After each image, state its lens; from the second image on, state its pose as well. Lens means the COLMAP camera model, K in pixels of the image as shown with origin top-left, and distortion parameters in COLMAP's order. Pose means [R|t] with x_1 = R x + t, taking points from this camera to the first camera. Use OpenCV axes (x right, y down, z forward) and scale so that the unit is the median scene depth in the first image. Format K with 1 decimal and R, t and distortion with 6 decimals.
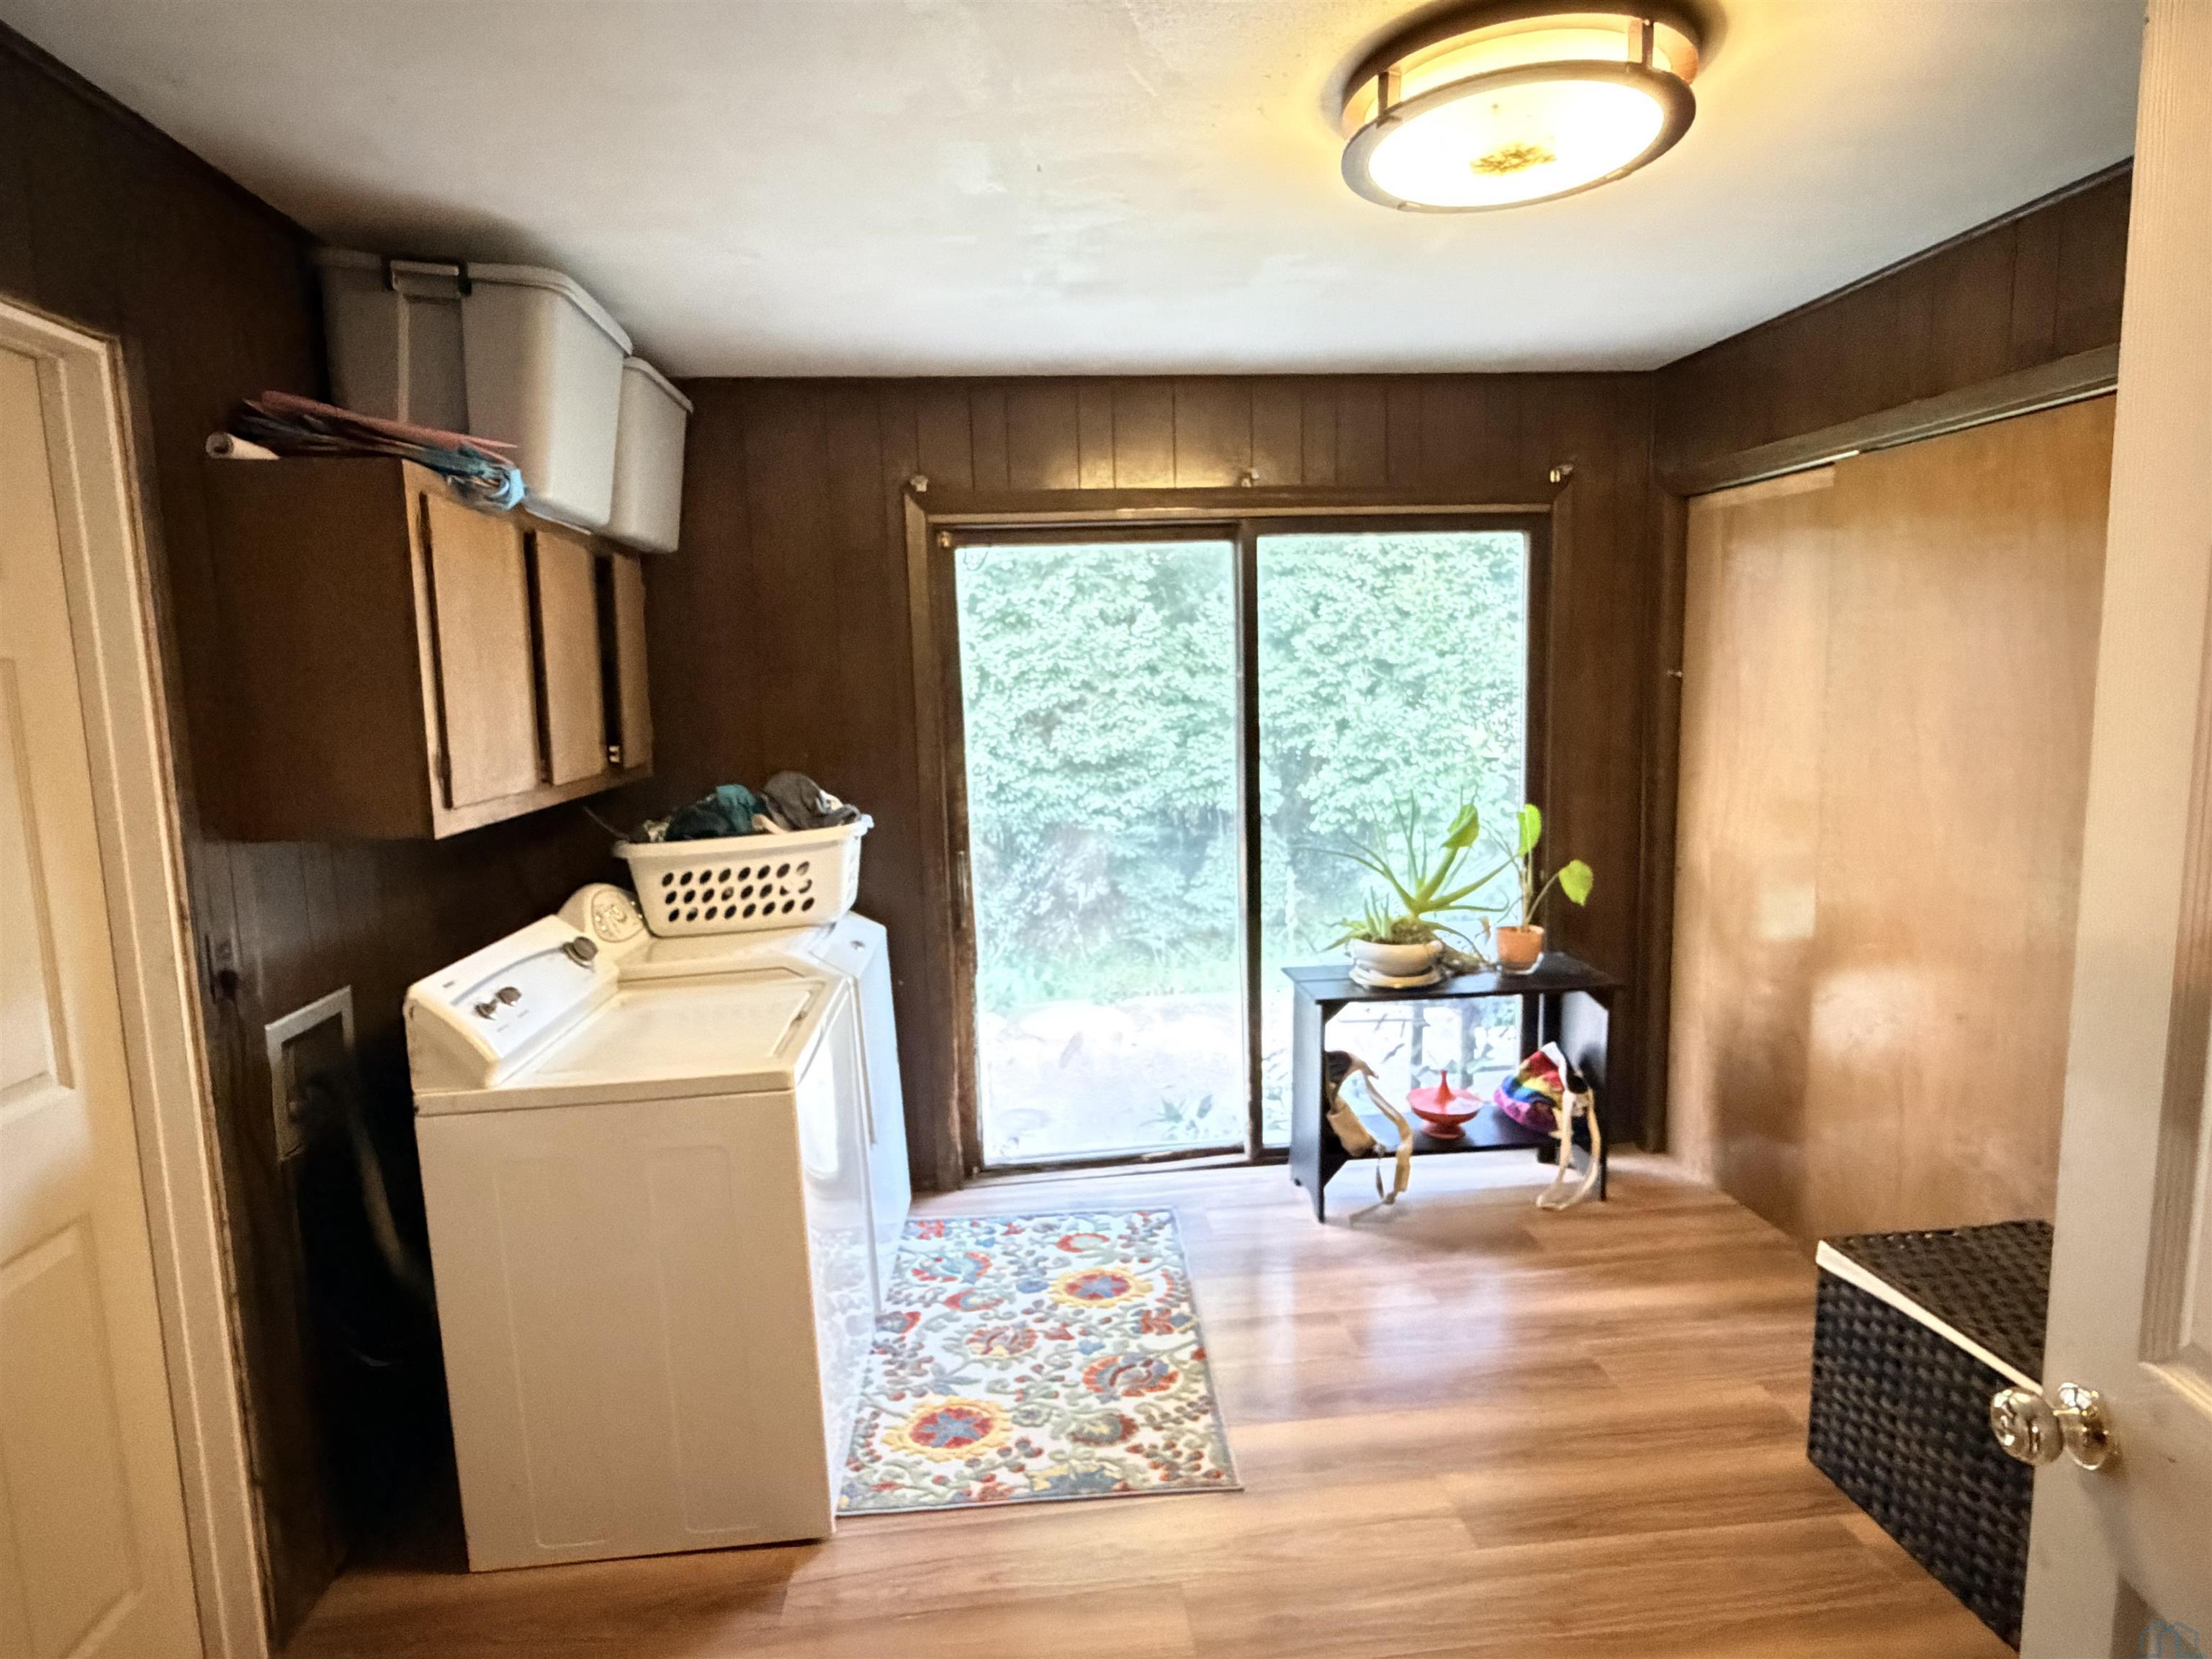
lens RADIAL K [[1215.9, 0, 1094.2], [0, 1215.9, 831.3], [0, 0, 1]] dist [-0.000492, 0.000390]
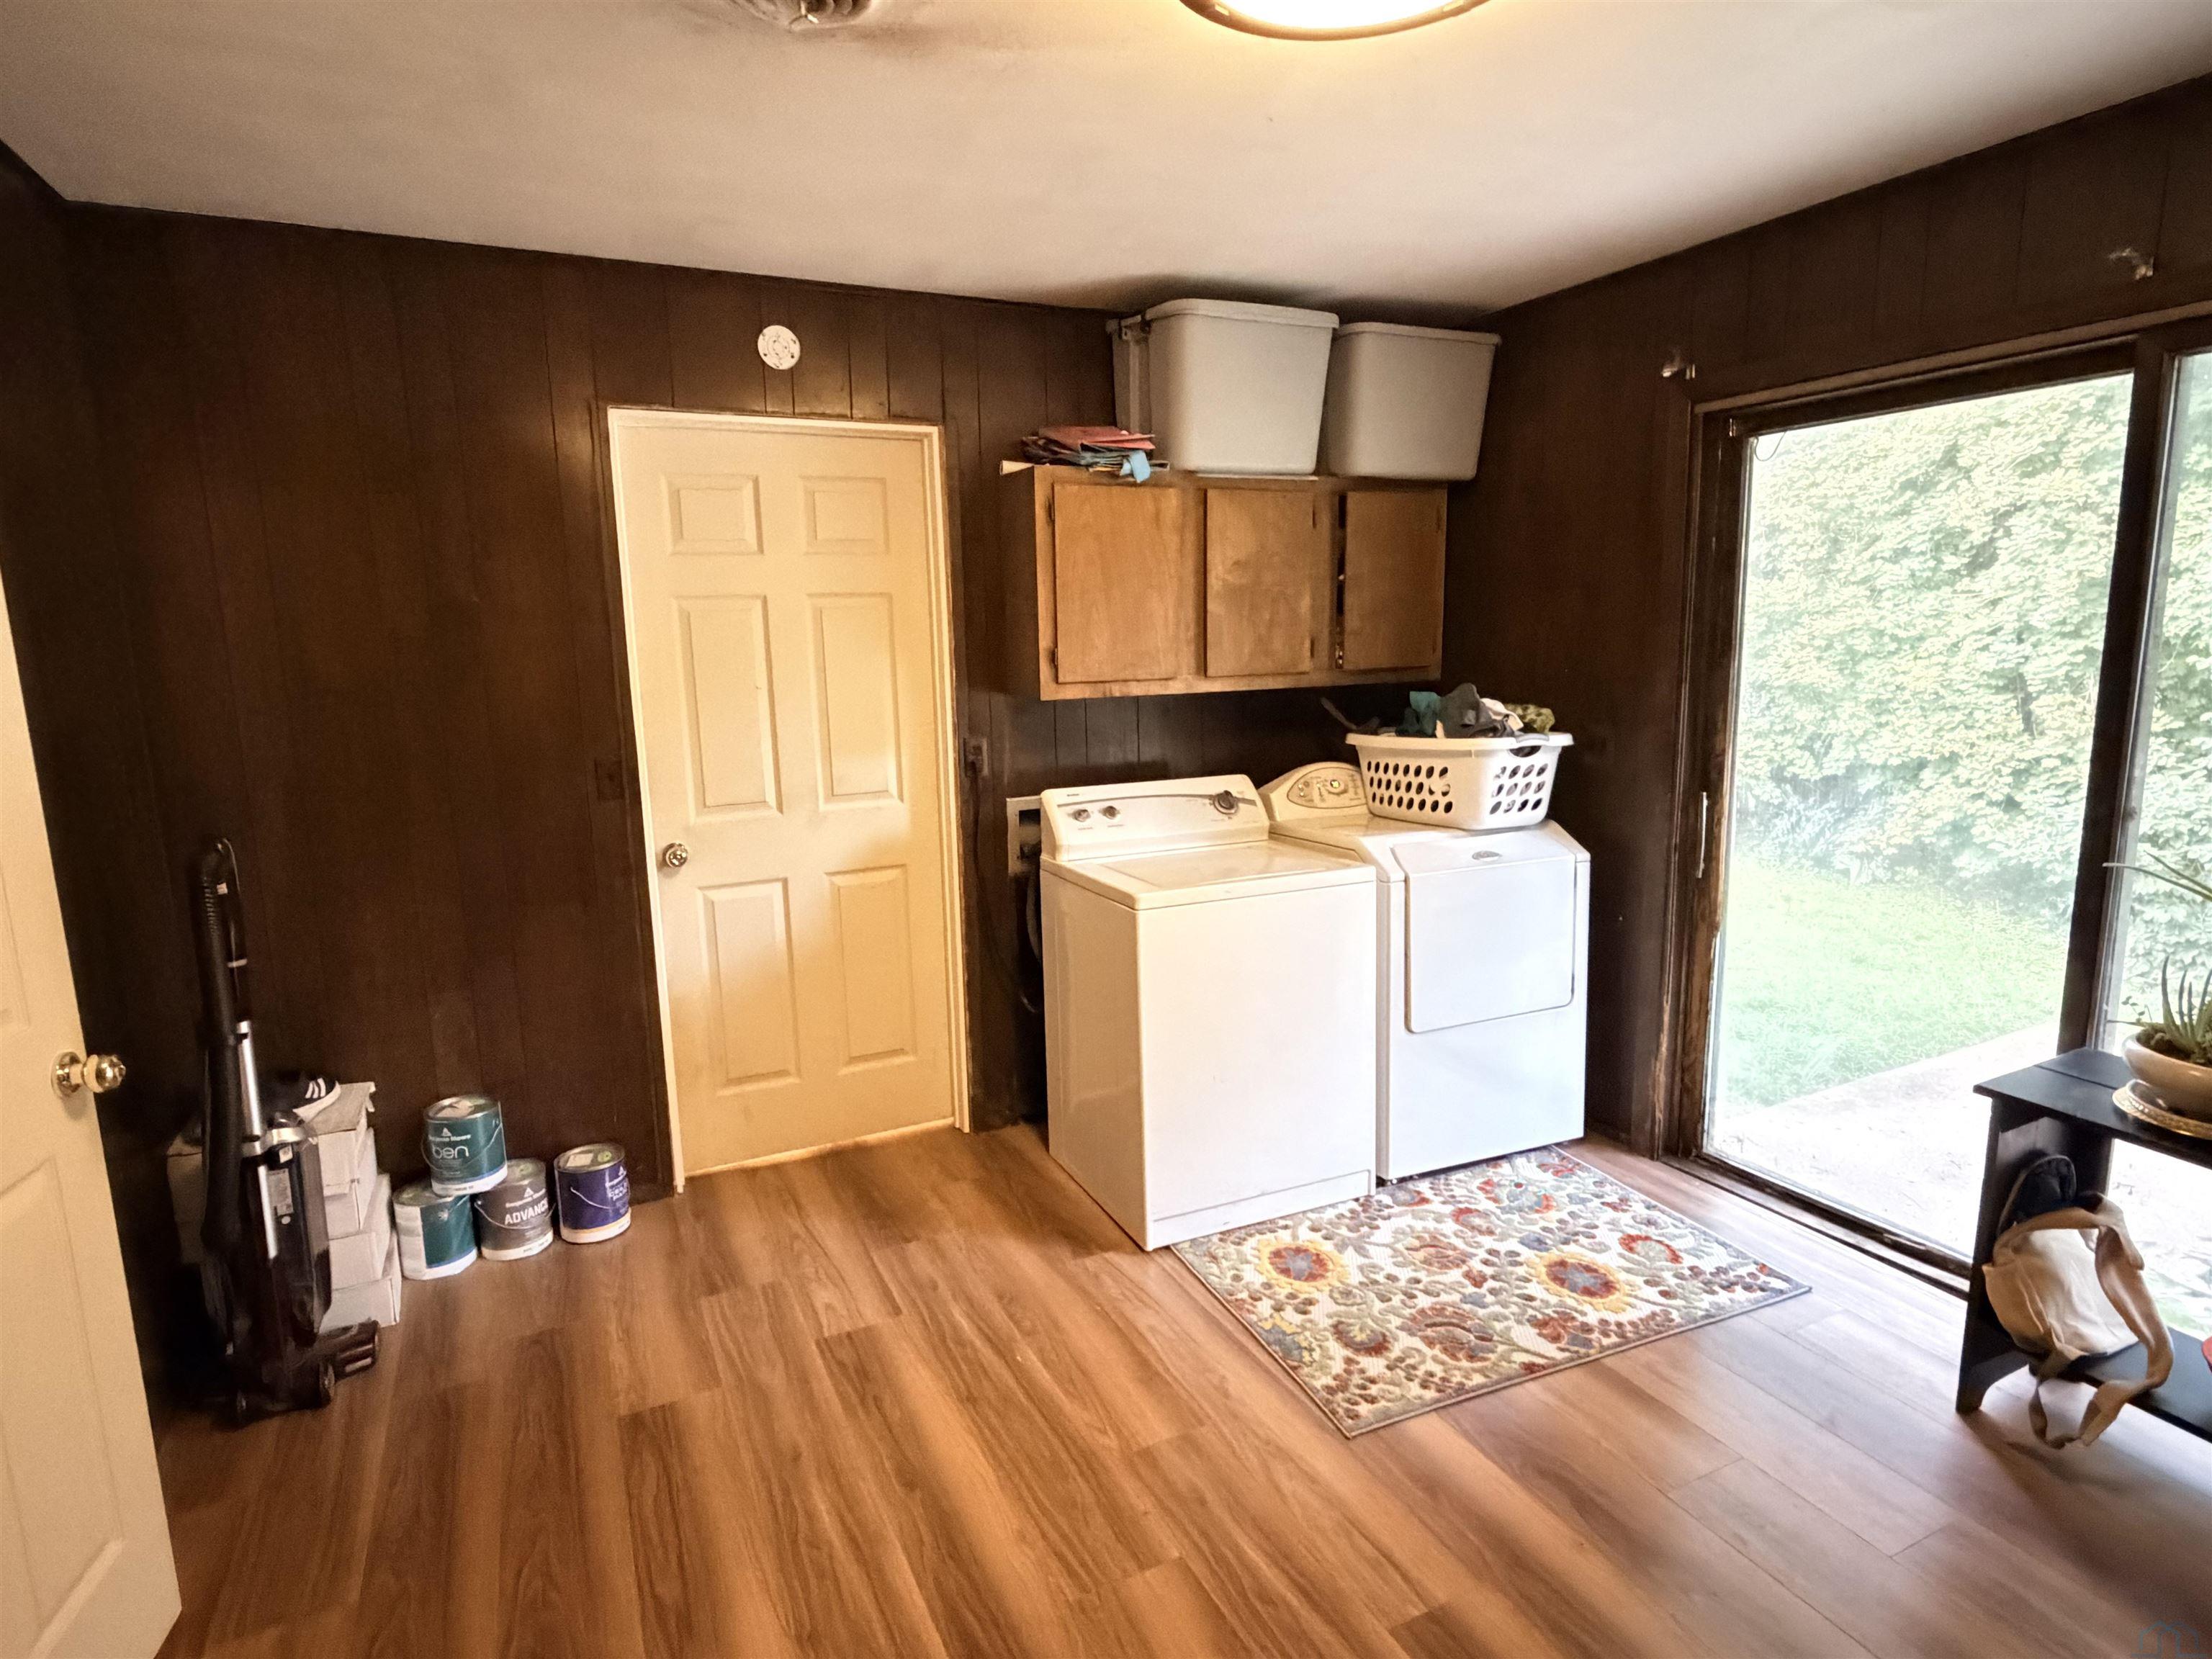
lens RADIAL K [[1215.9, 0, 1094.2], [0, 1215.9, 831.3], [0, 0, 1]] dist [-0.000492, 0.000390]
pose [[0.325660, 0.185107, -0.927190, 0.674101], [-0.104195, 0.981701, 0.159393, -0.058972], [0.939728, 0.044700, 0.338988, 0.346441]]
